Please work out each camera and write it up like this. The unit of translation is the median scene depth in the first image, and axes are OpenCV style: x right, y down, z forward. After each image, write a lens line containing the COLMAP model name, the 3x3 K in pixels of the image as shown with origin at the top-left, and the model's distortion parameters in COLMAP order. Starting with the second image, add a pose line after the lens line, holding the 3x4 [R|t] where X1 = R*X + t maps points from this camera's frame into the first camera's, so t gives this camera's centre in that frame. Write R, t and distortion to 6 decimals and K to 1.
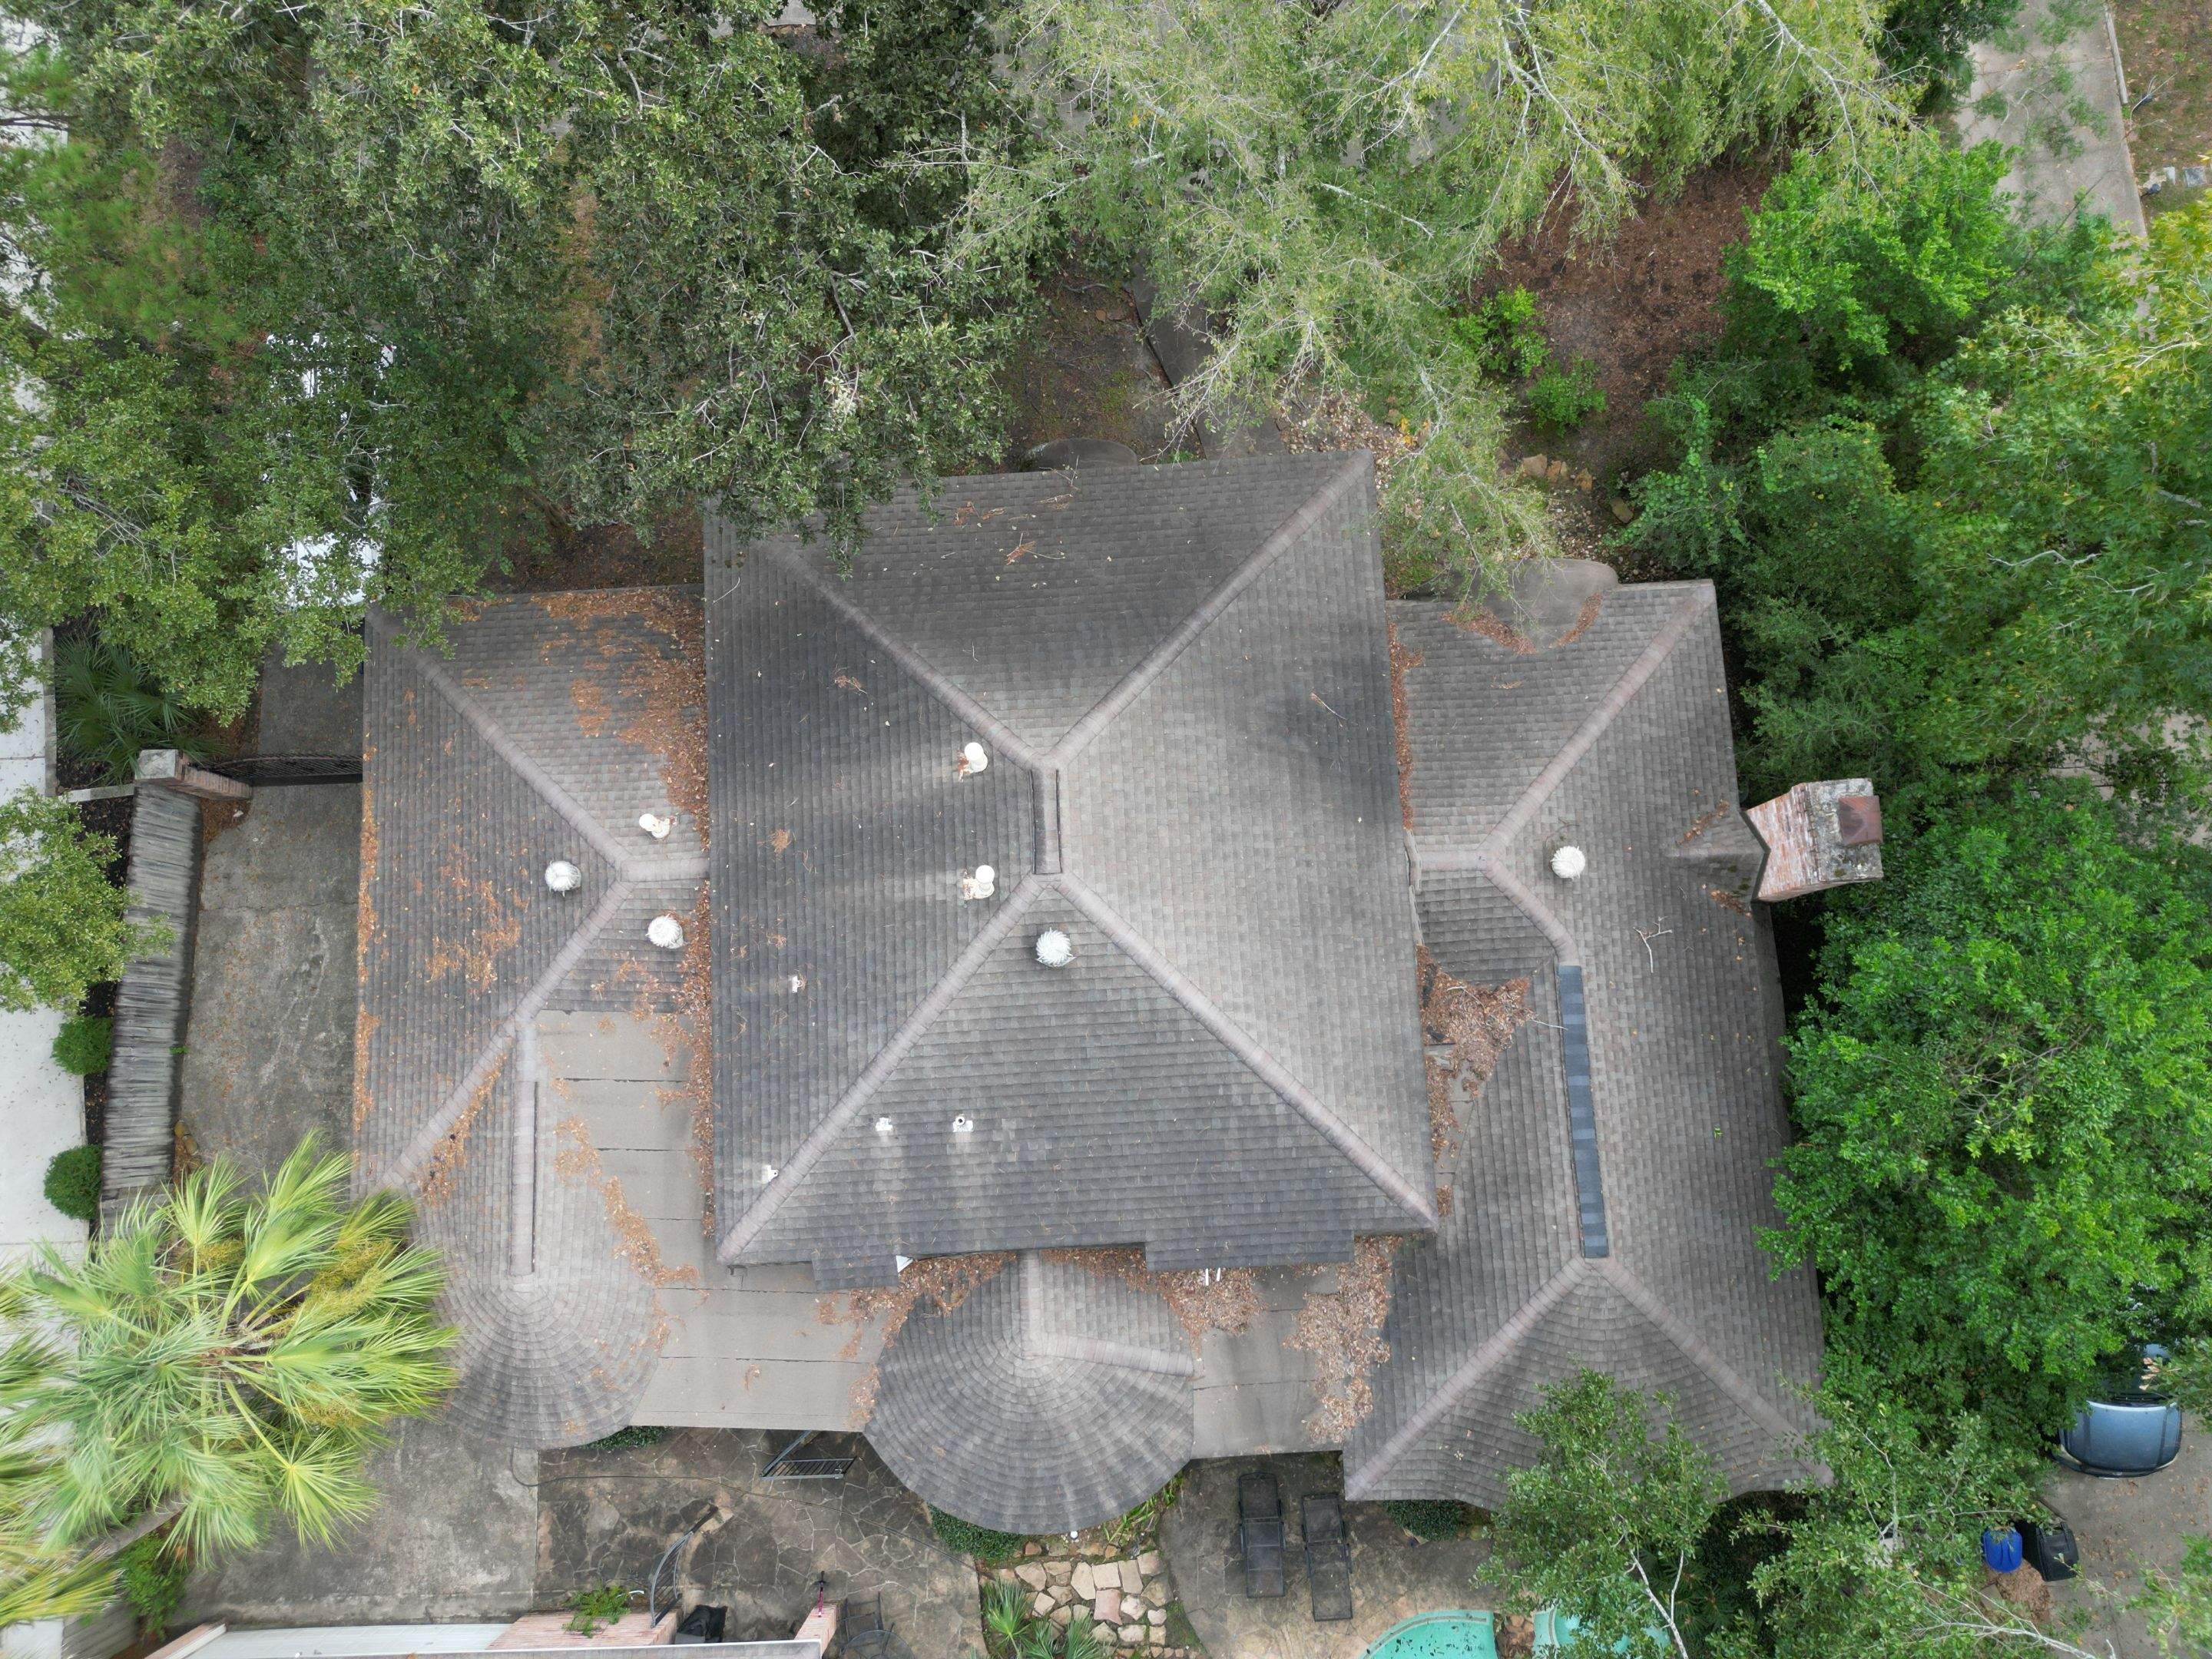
lens RADIAL K [[1522.3, 0, 1112.1], [0, 1522.3, 837.3], [0, 0, 1]] dist [0.028276, -0.005463]
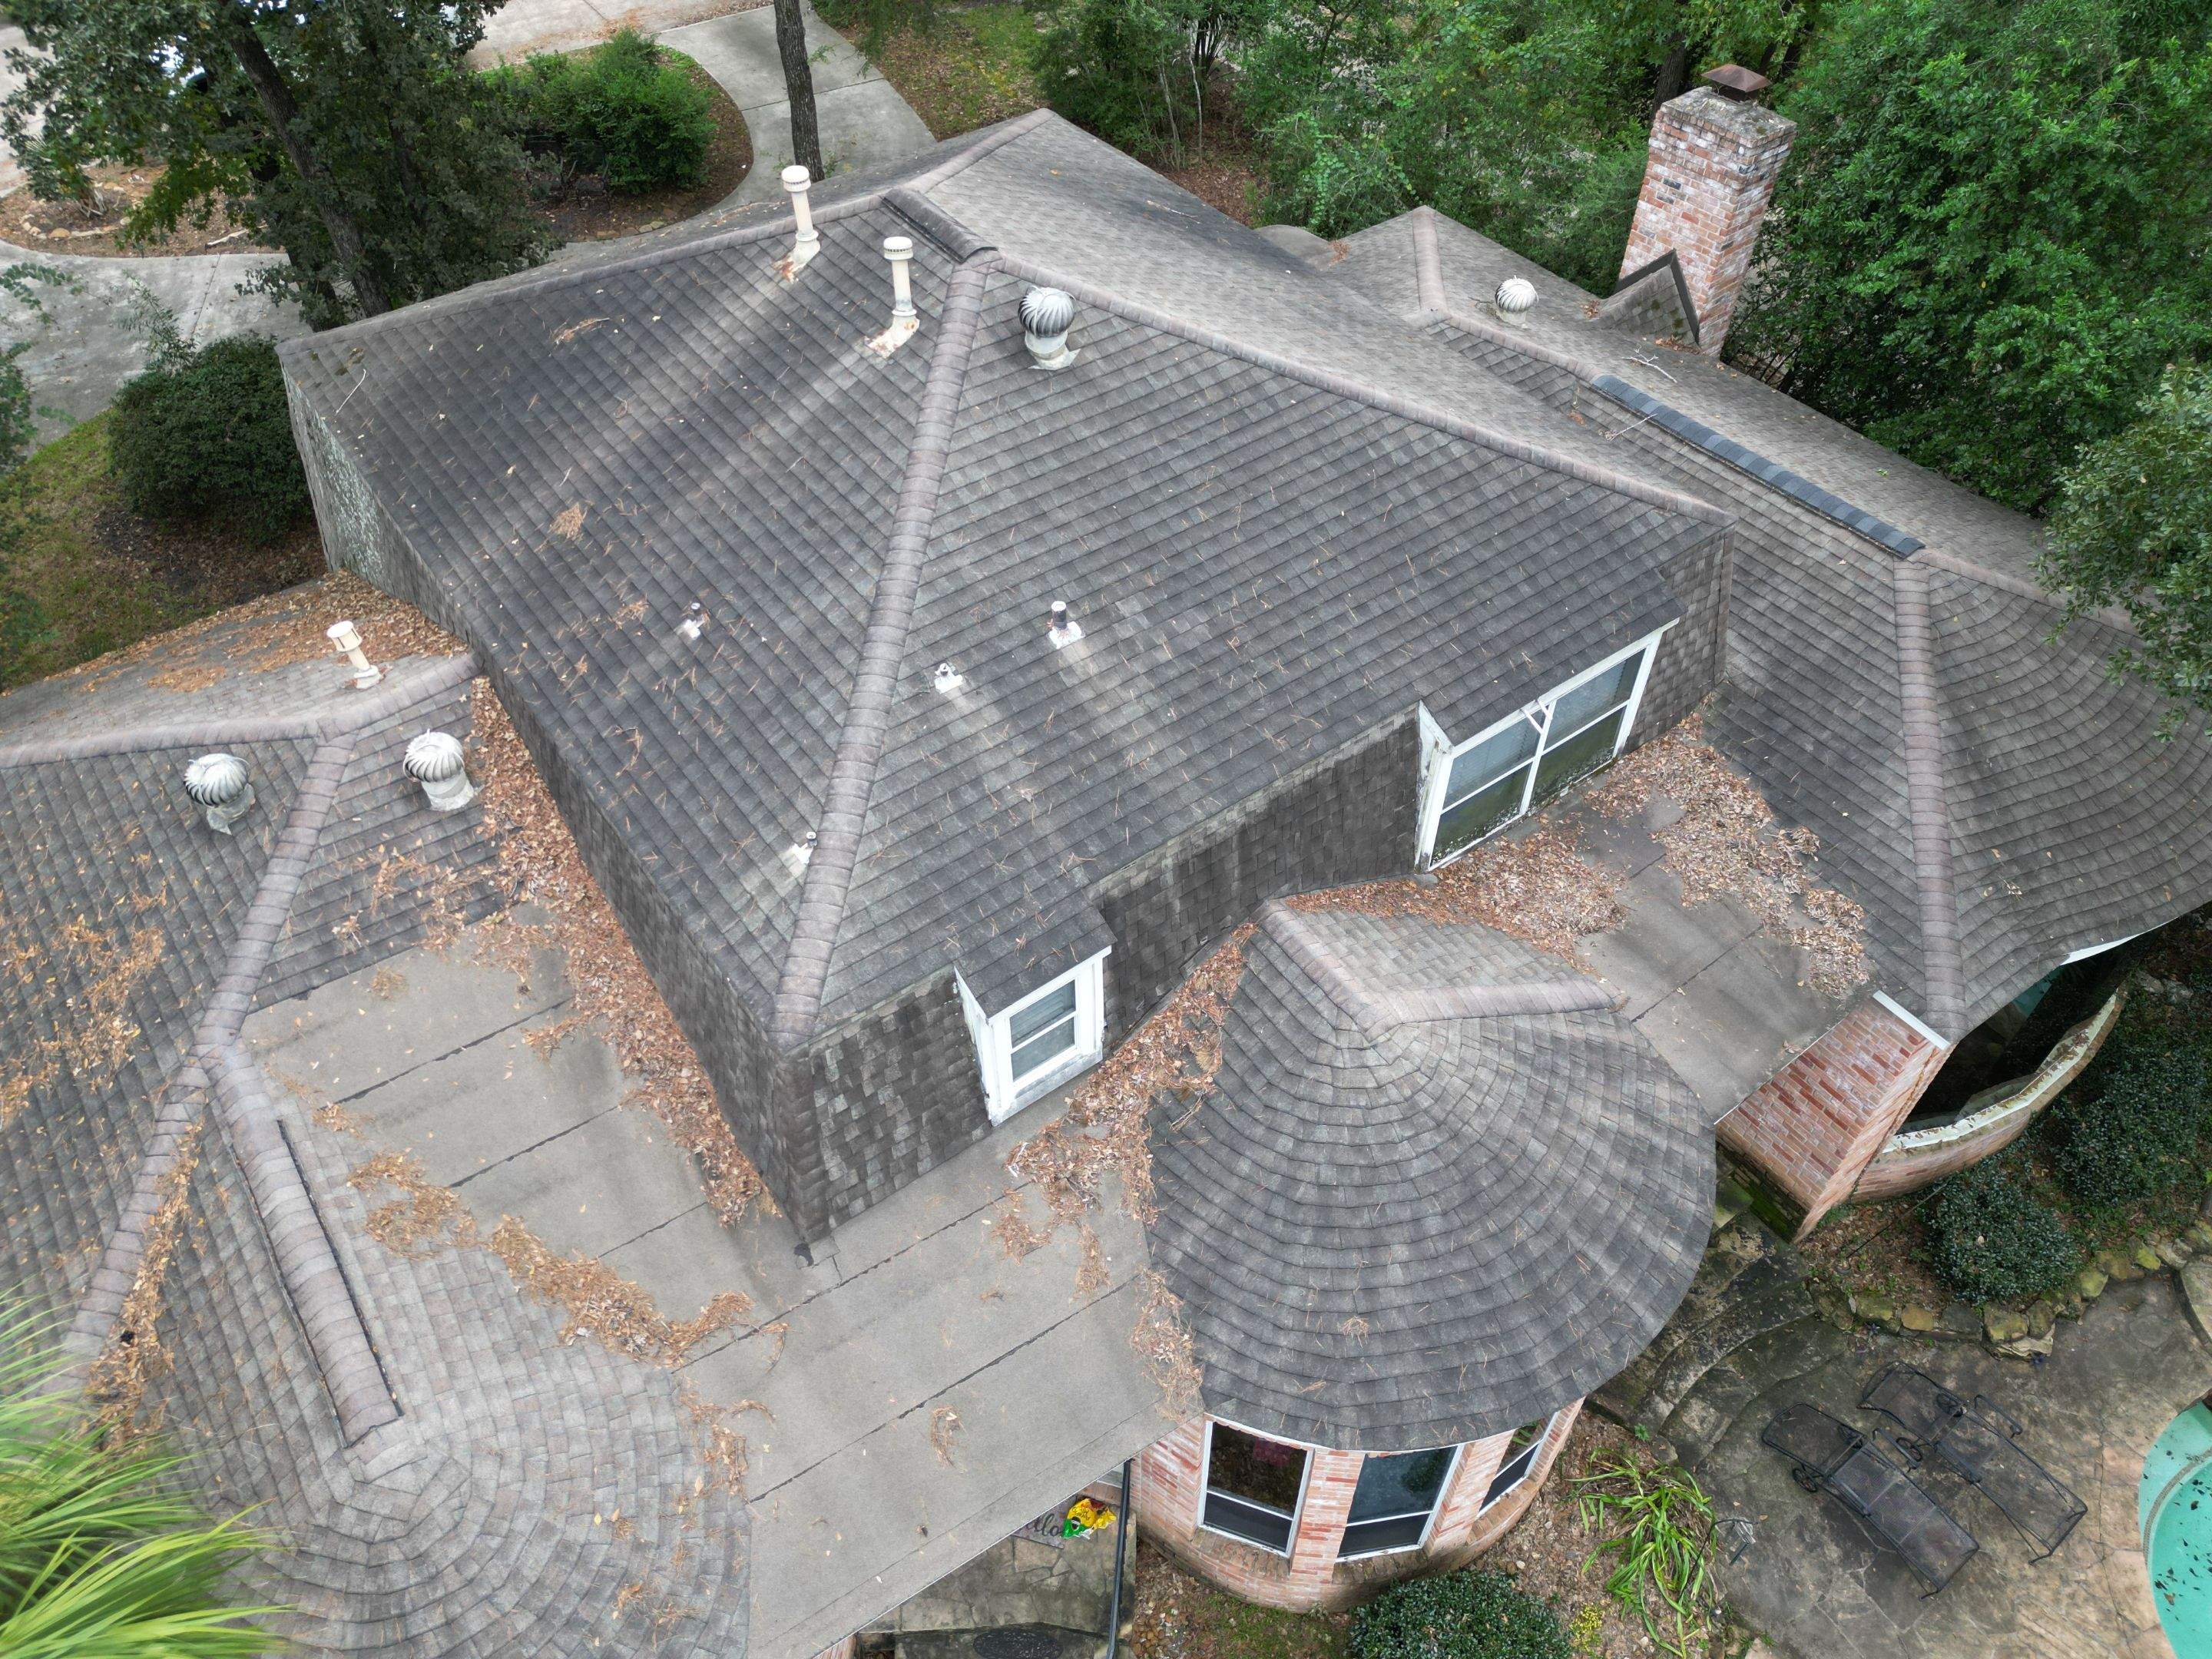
lens RADIAL K [[1522.3, 0, 1095.8], [0, 1522.3, 821.9], [0, 0, 1]] dist [0.028276, -0.005463]
pose [[0.839202, -0.394766, 0.374031, -0.307440], [0.535755, 0.718163, -0.444081, 0.465074], [-0.093307, 0.573063, 0.814182, 0.519880]]
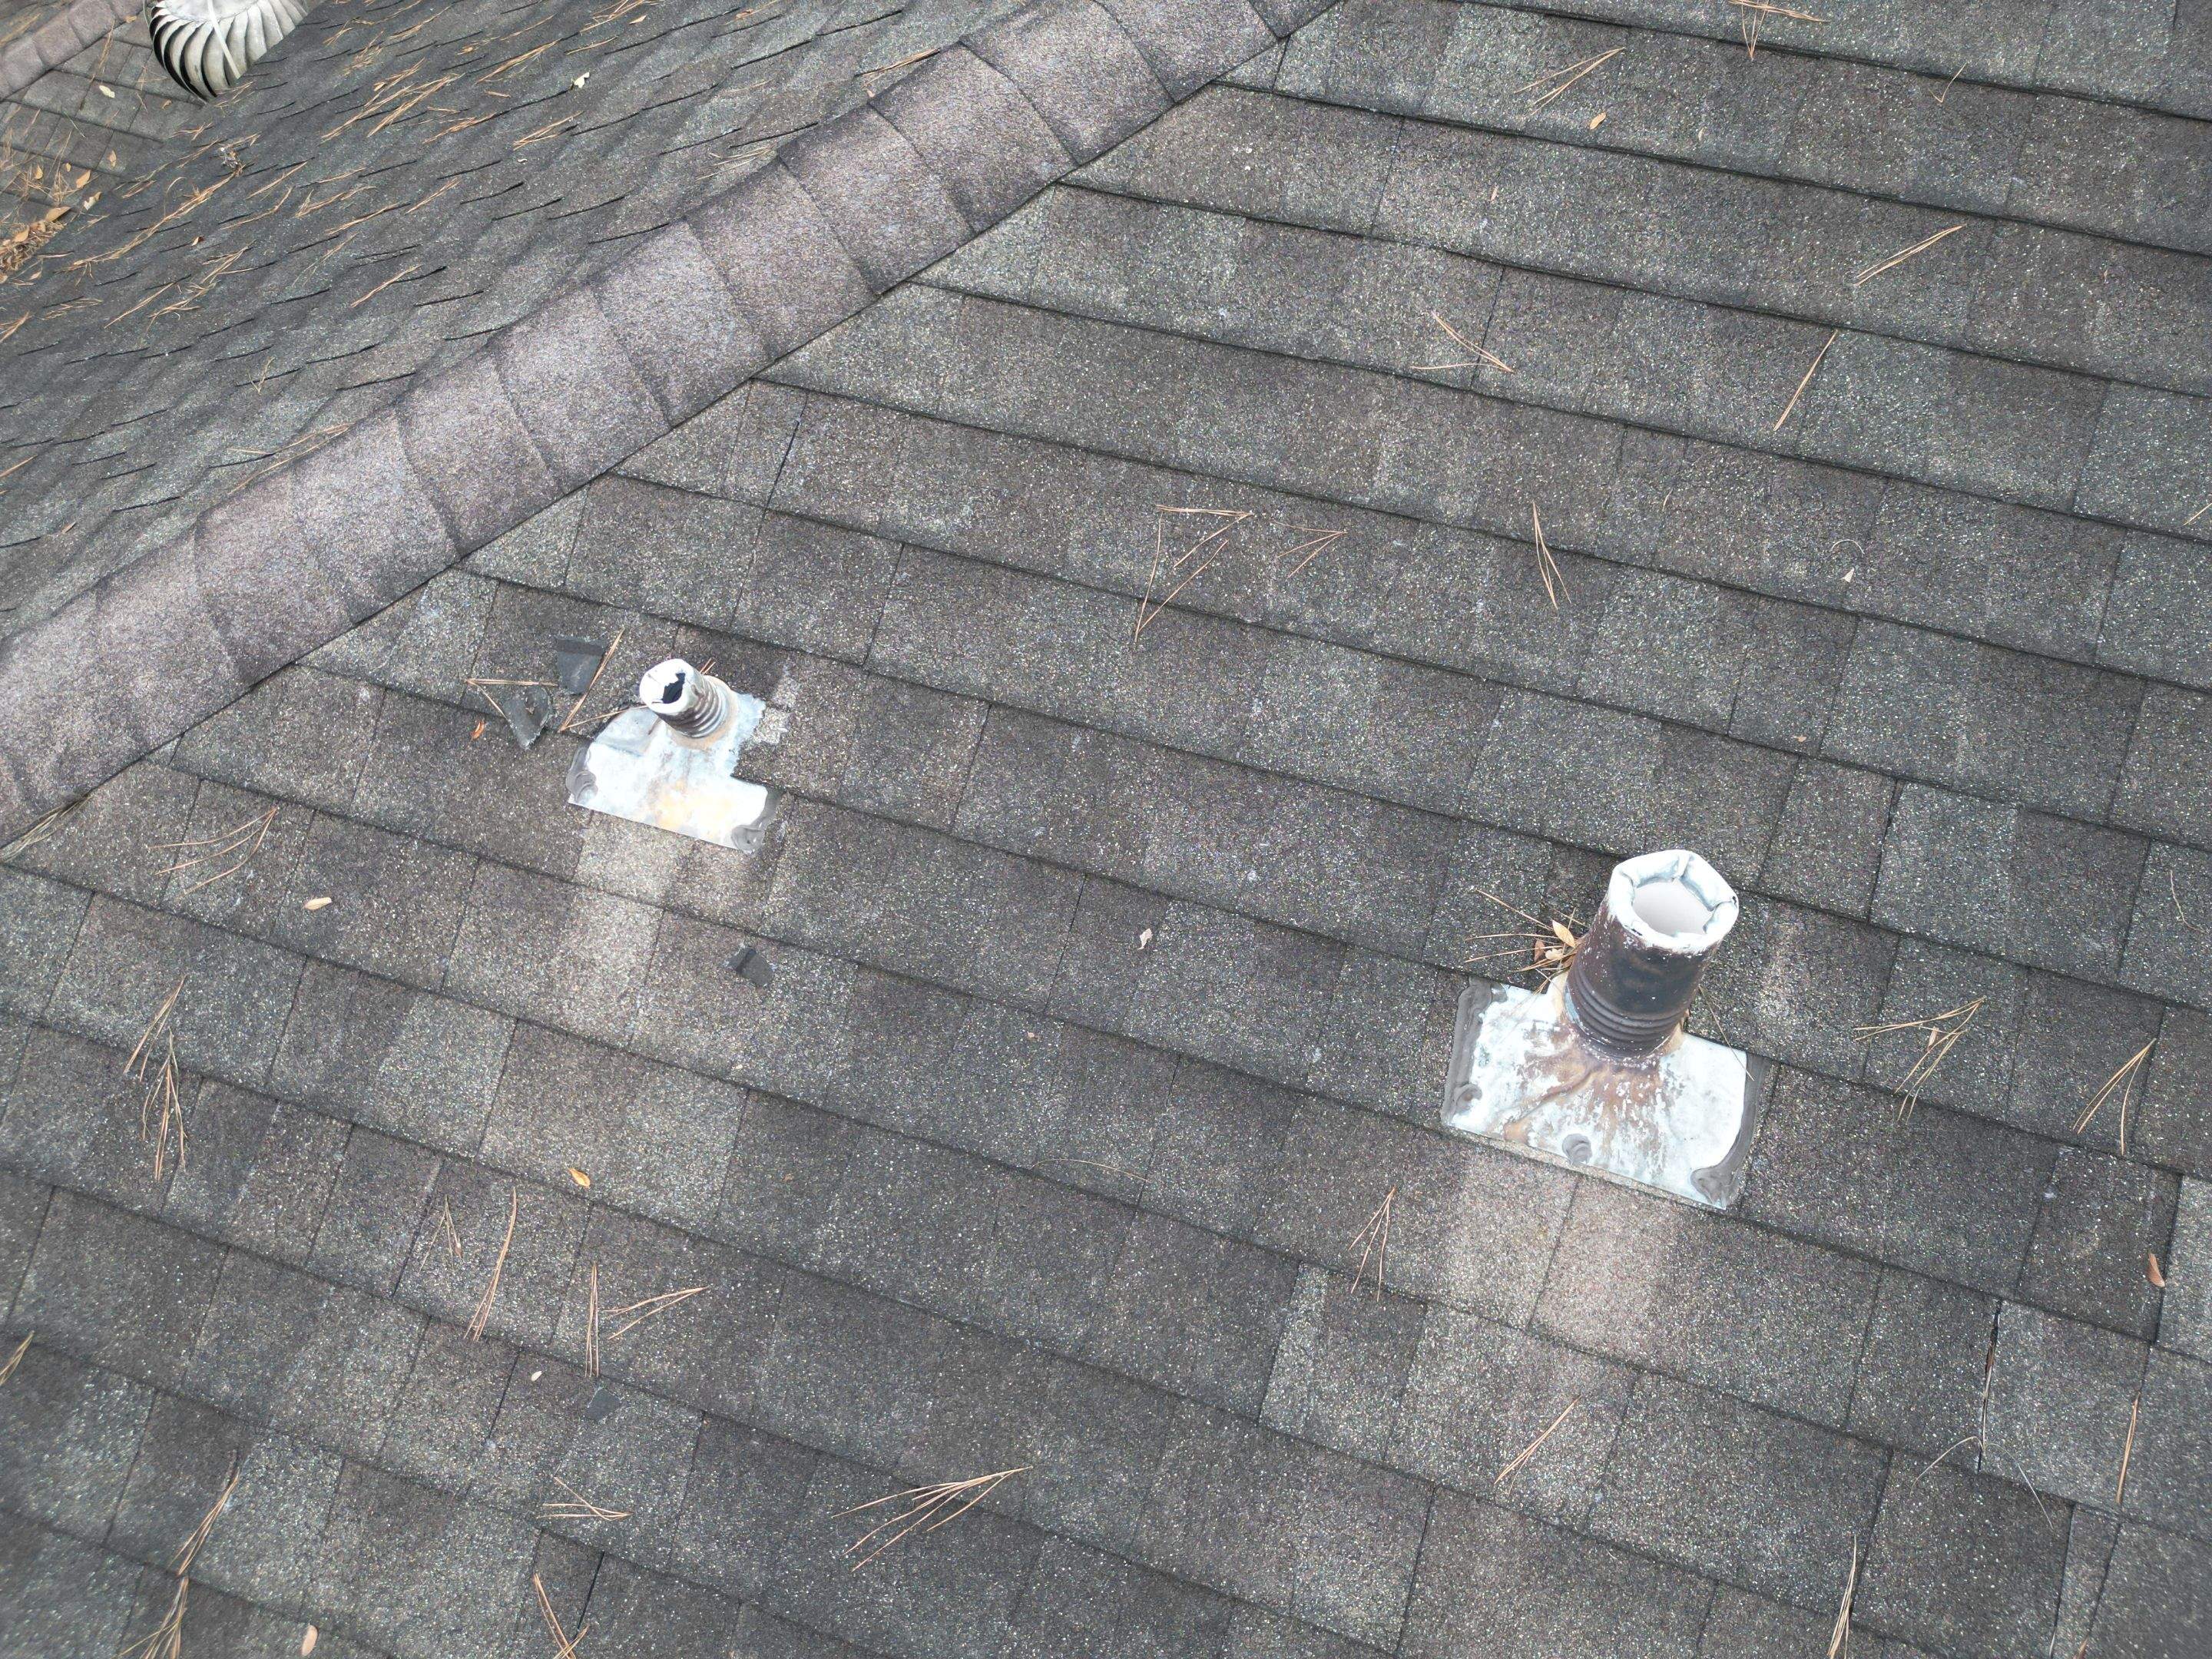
lens RADIAL K [[1522.3, 0, 1102.1], [0, 1522.3, 834.8], [0, 0, 1]] dist [0.028276, -0.005463]
pose [[0.936626, 0.302344, -0.176976, -0.102431], [-0.348954, 0.849904, -0.394834, 0.199682], [0.031037, 0.431568, 0.901546, 0.851081]]
